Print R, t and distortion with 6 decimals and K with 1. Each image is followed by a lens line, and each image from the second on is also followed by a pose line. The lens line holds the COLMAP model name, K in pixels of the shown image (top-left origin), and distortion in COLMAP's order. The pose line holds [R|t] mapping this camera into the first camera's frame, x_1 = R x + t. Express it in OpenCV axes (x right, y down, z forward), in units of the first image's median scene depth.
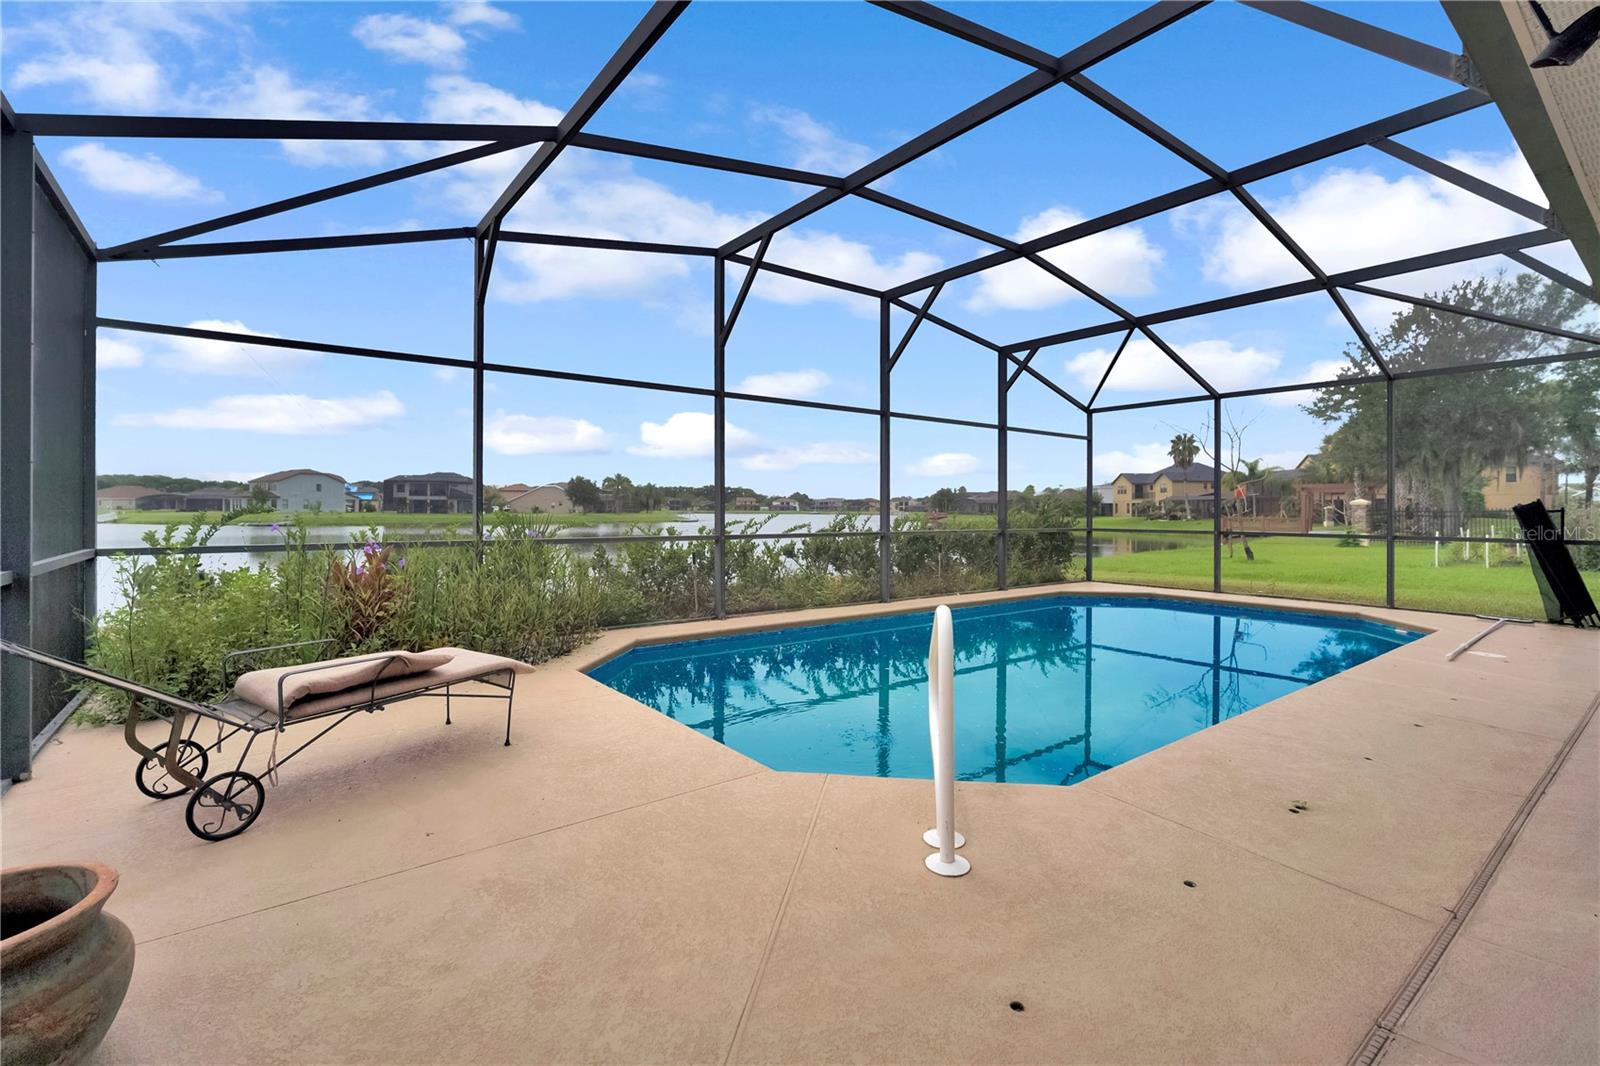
lens RADIAL K [[711.5, 0, 787.7], [0, 711.5, 512.9], [0, 0, 1]] dist [0.019182, -0.000237]
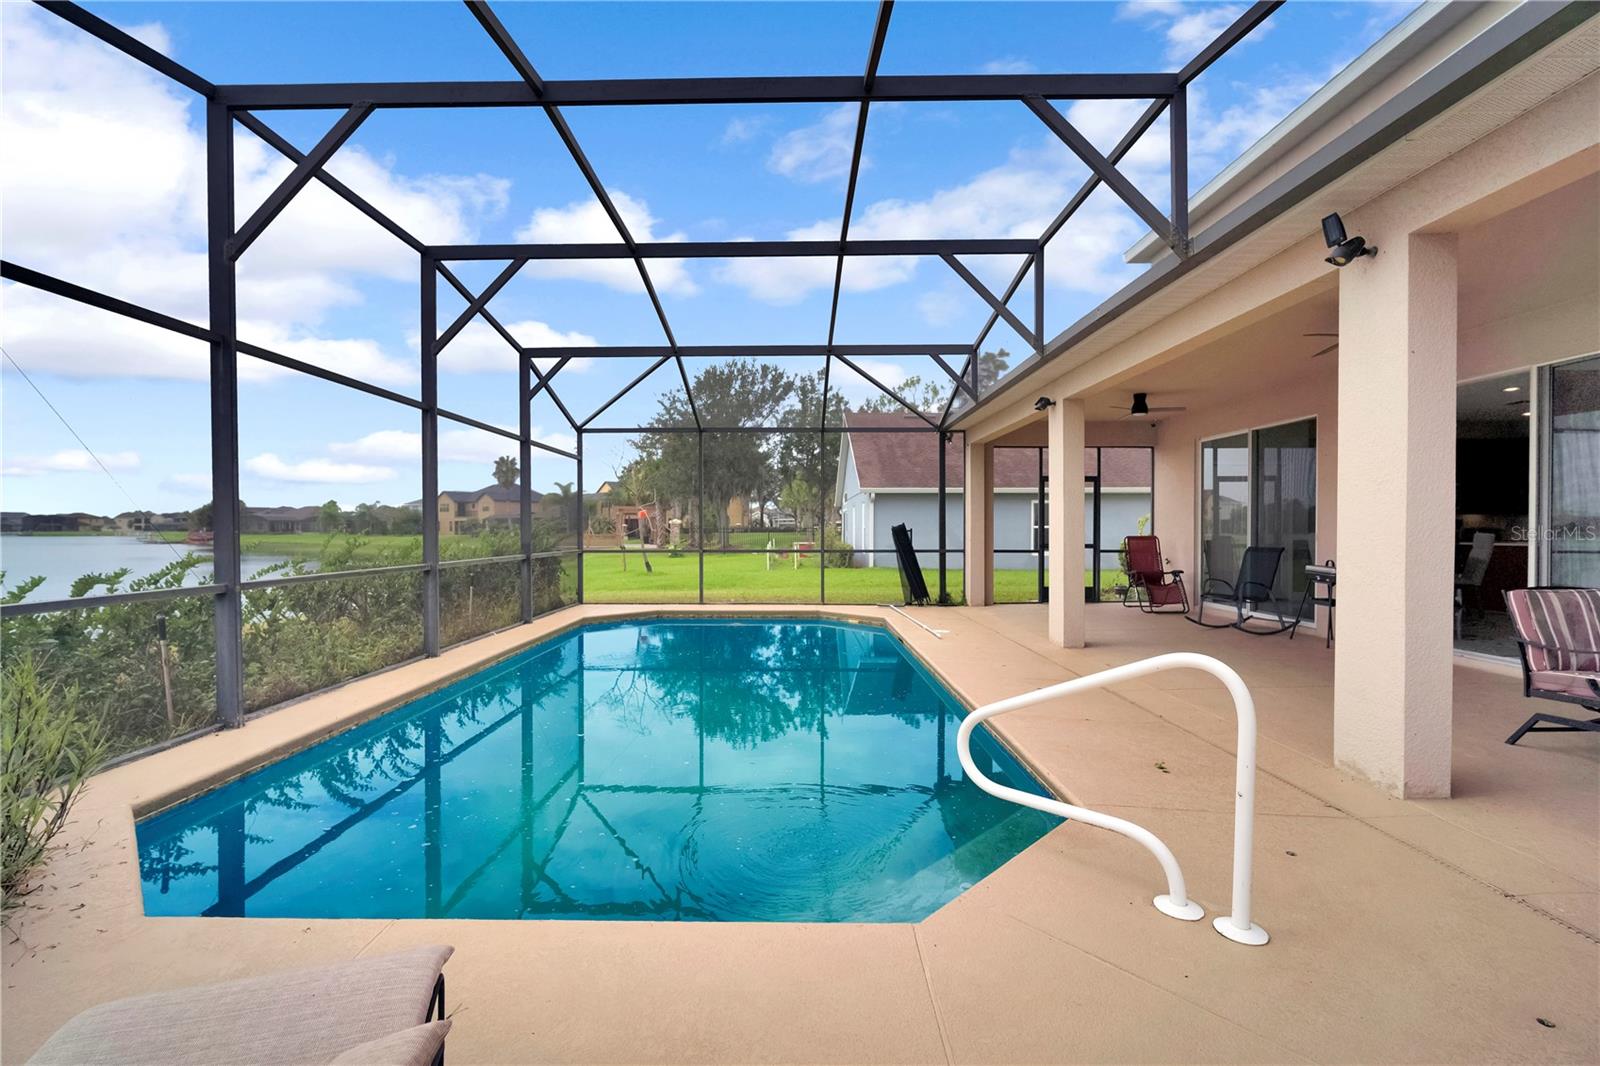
lens RADIAL K [[711.5, 0, 790.2], [0, 711.5, 533.2], [0, 0, 1]] dist [0.019182, -0.000237]
pose [[0.632033, -0.011128, 0.774861, -0.177507], [0.008453, 0.999936, 0.007465, -0.007879], [-0.774895, 0.001832, 0.632087, 0.185551]]
